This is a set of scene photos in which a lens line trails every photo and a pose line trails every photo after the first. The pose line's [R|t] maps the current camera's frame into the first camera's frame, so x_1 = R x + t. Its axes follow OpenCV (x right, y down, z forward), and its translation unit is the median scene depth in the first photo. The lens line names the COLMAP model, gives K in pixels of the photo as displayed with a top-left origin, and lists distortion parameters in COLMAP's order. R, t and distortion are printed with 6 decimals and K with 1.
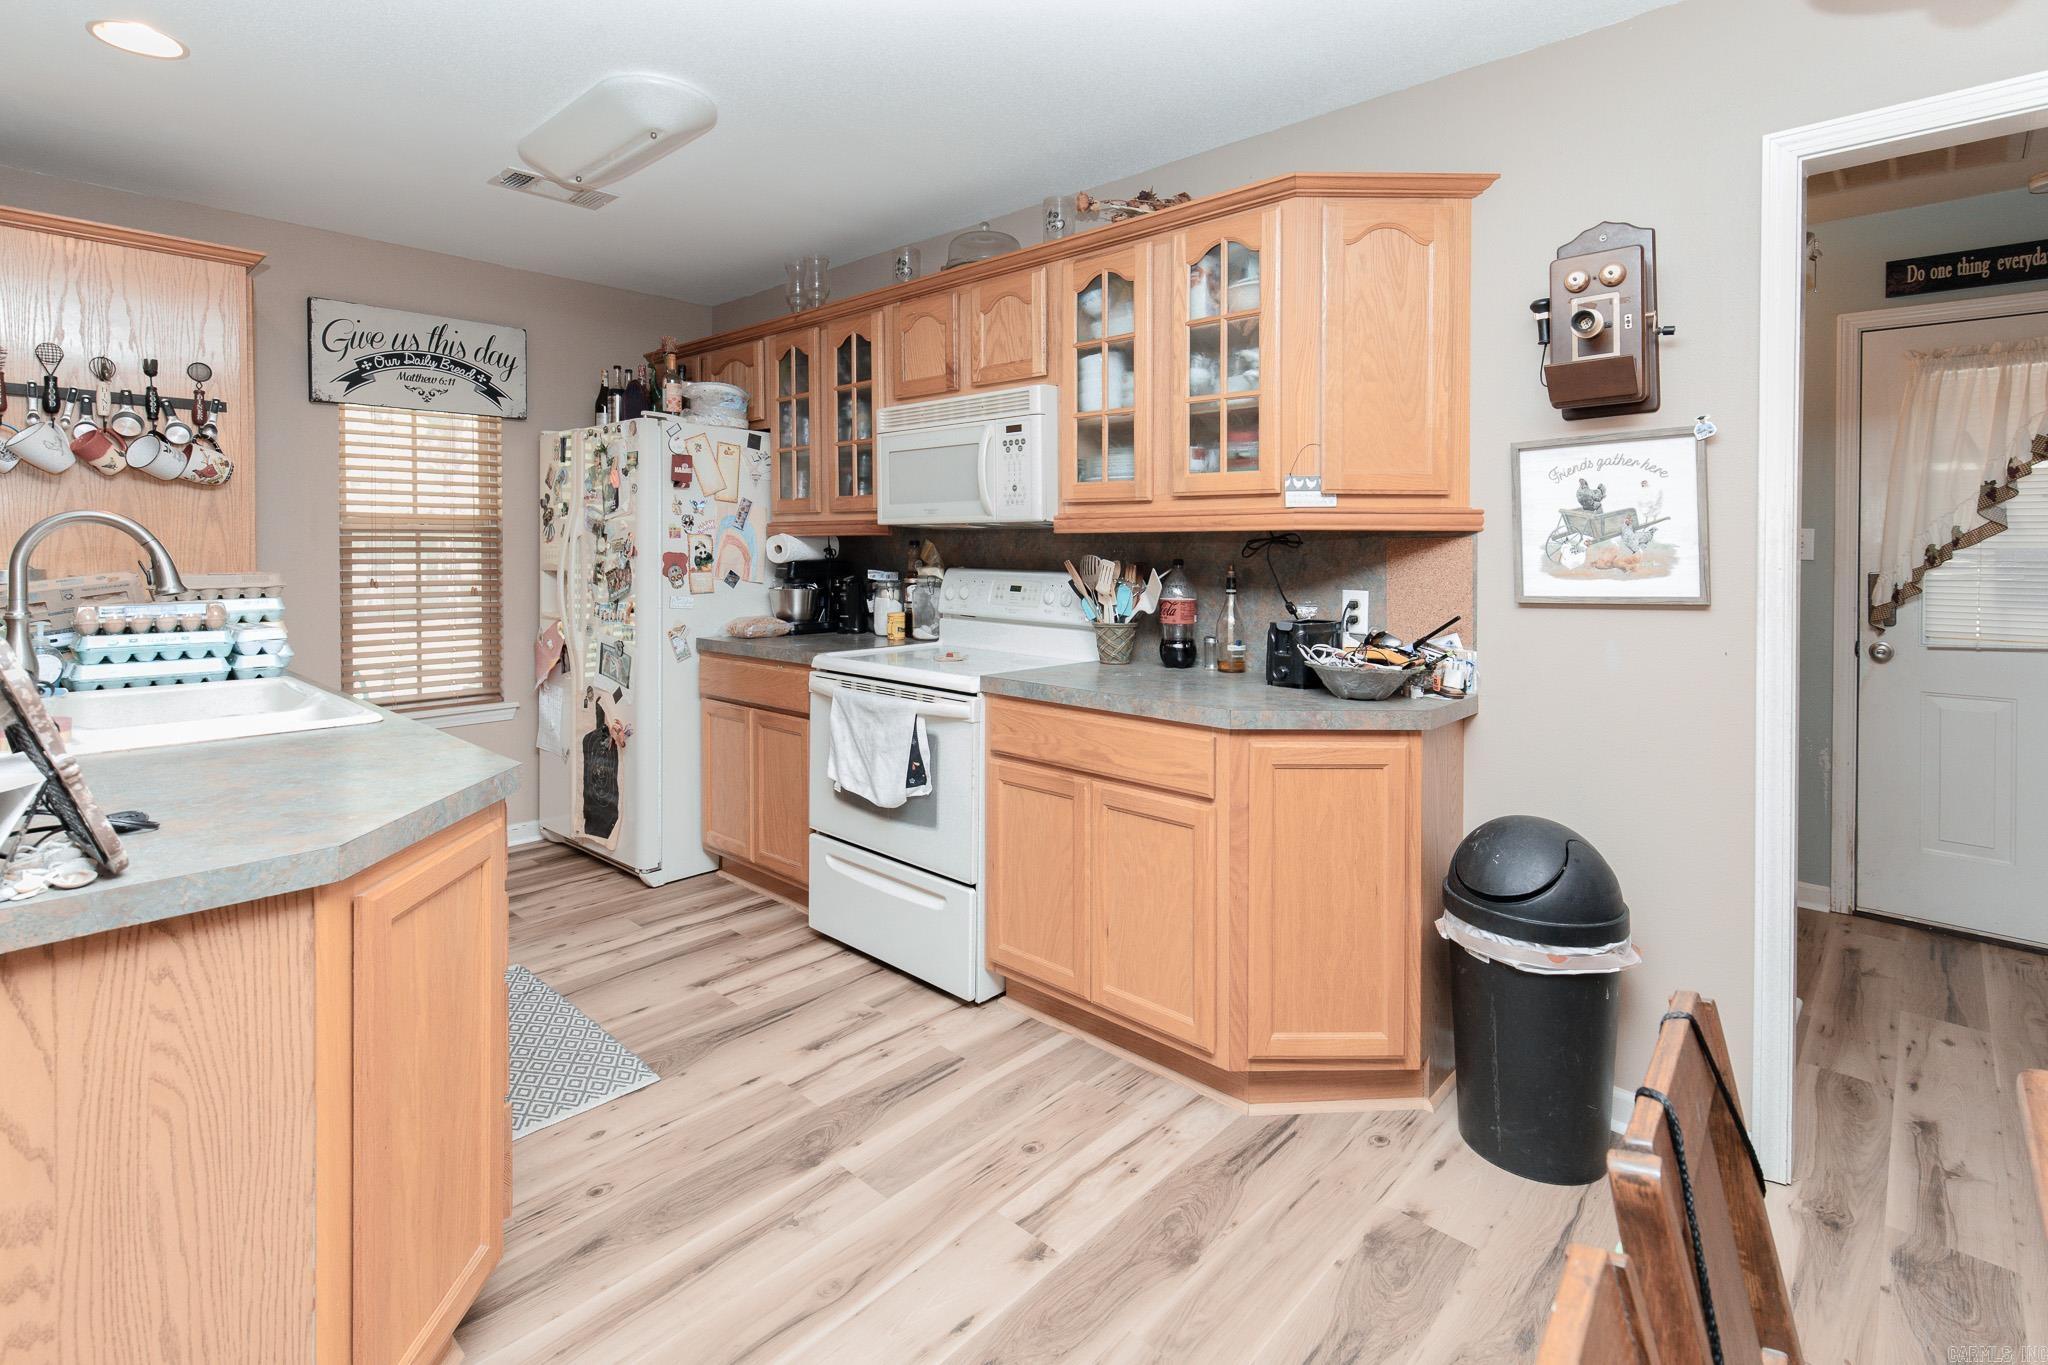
lens RADIAL K [[957.3, 0, 1049.4], [0, 957.3, 563.7], [0, 0, 1]] dist [0.008575, -0.001581]
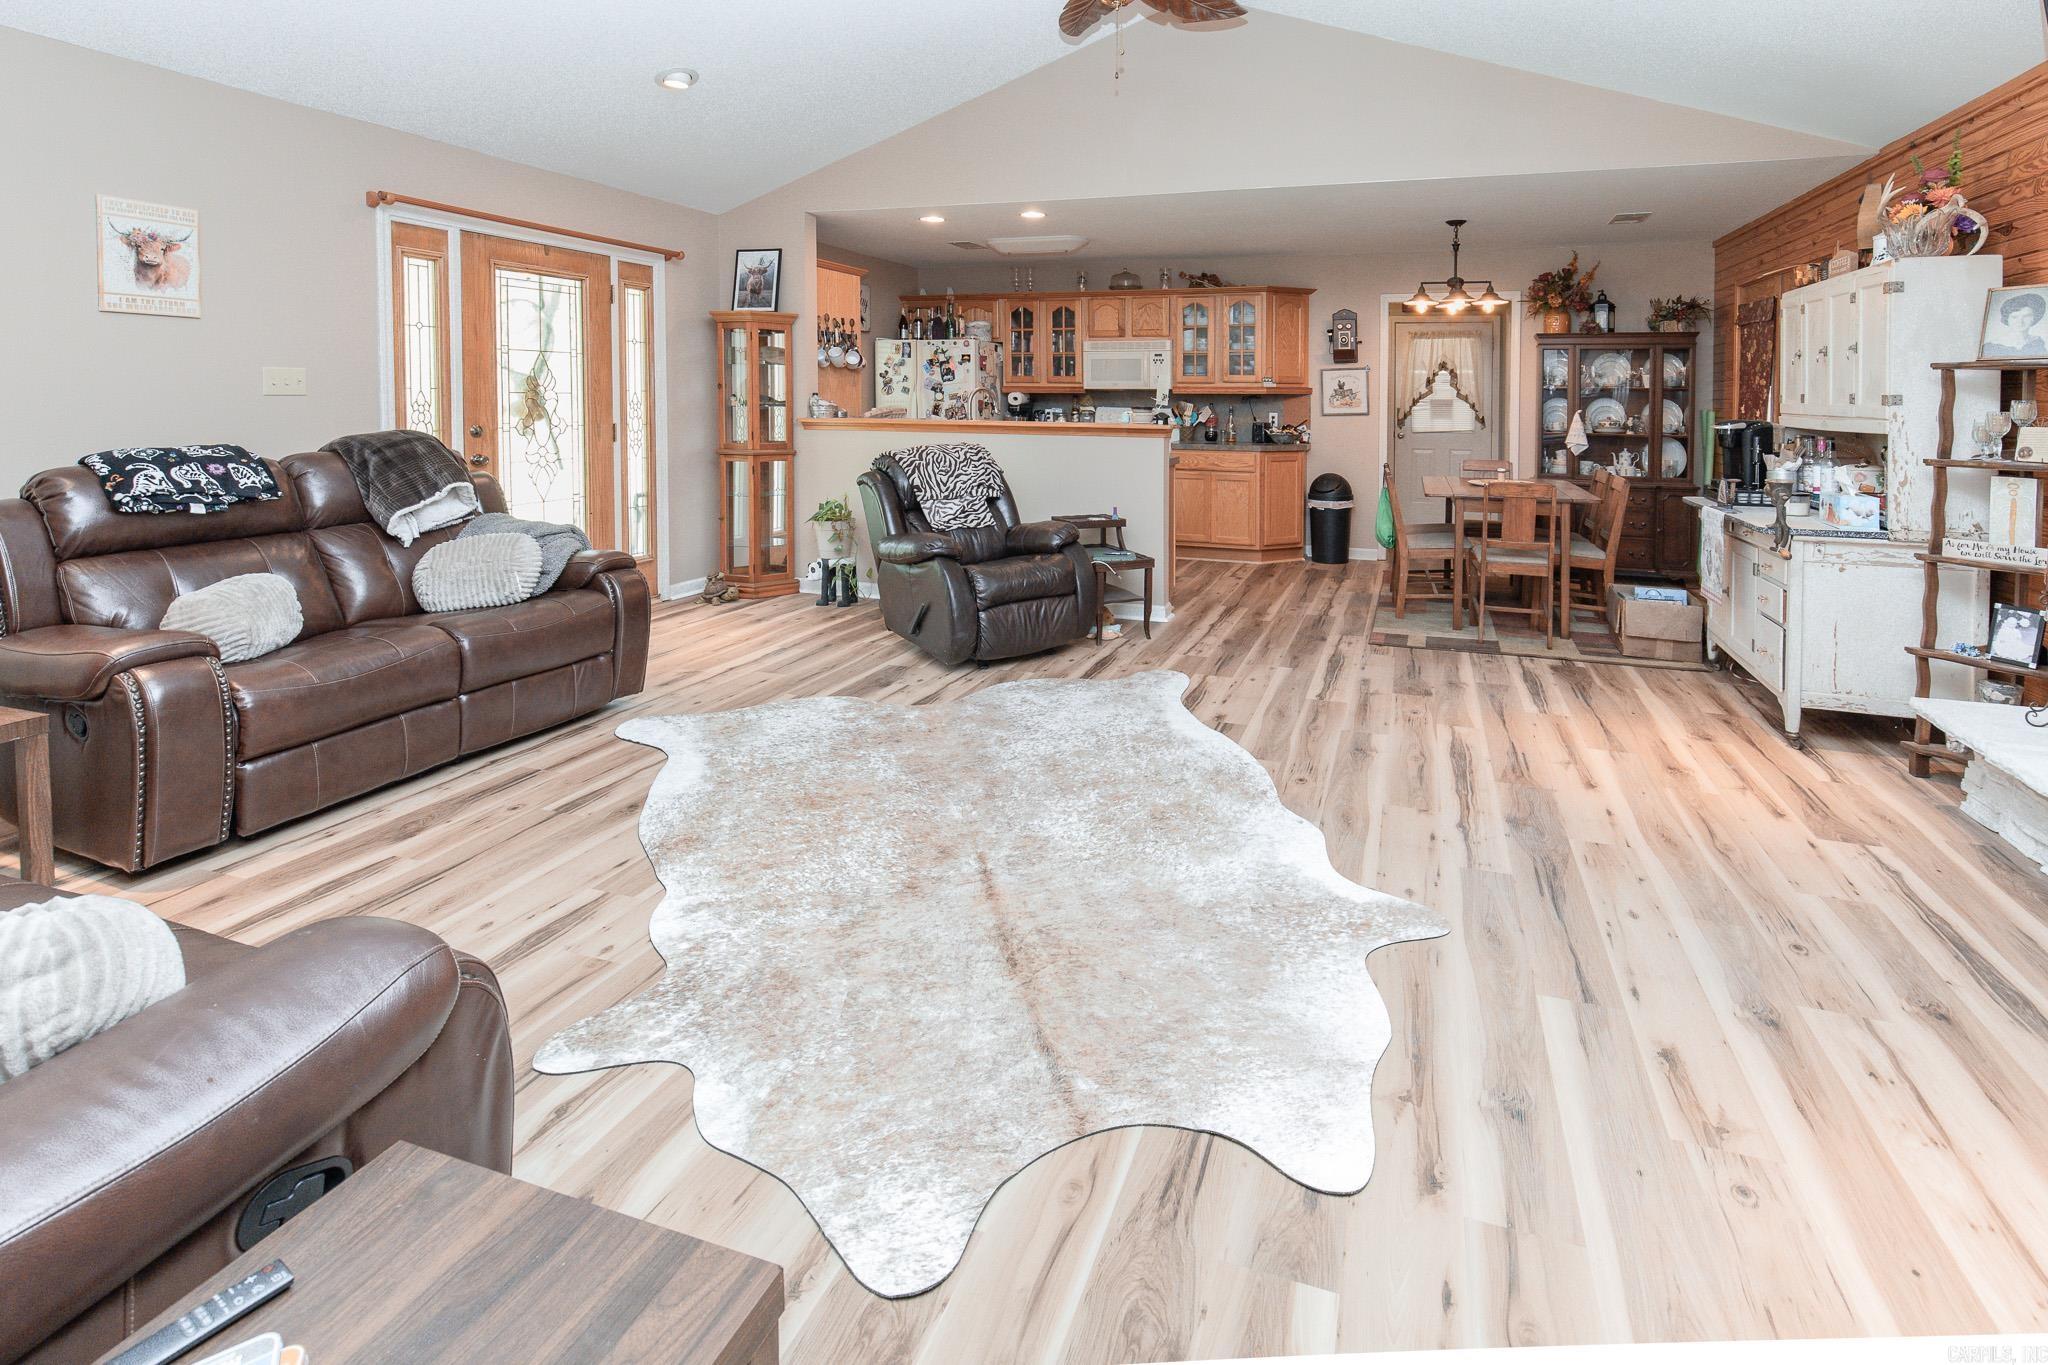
lens RADIAL K [[957.3, 0, 1160.9], [0, 957.3, 430.4], [0, 0, 1]] dist [0.008575, -0.001581]
pose [[0.888056, -0.013339, 0.459541, -1.373302], [0.005966, 0.999829, 0.017492, 0.028636], [-0.459696, -0.012792, 0.887984, -1.530431]]
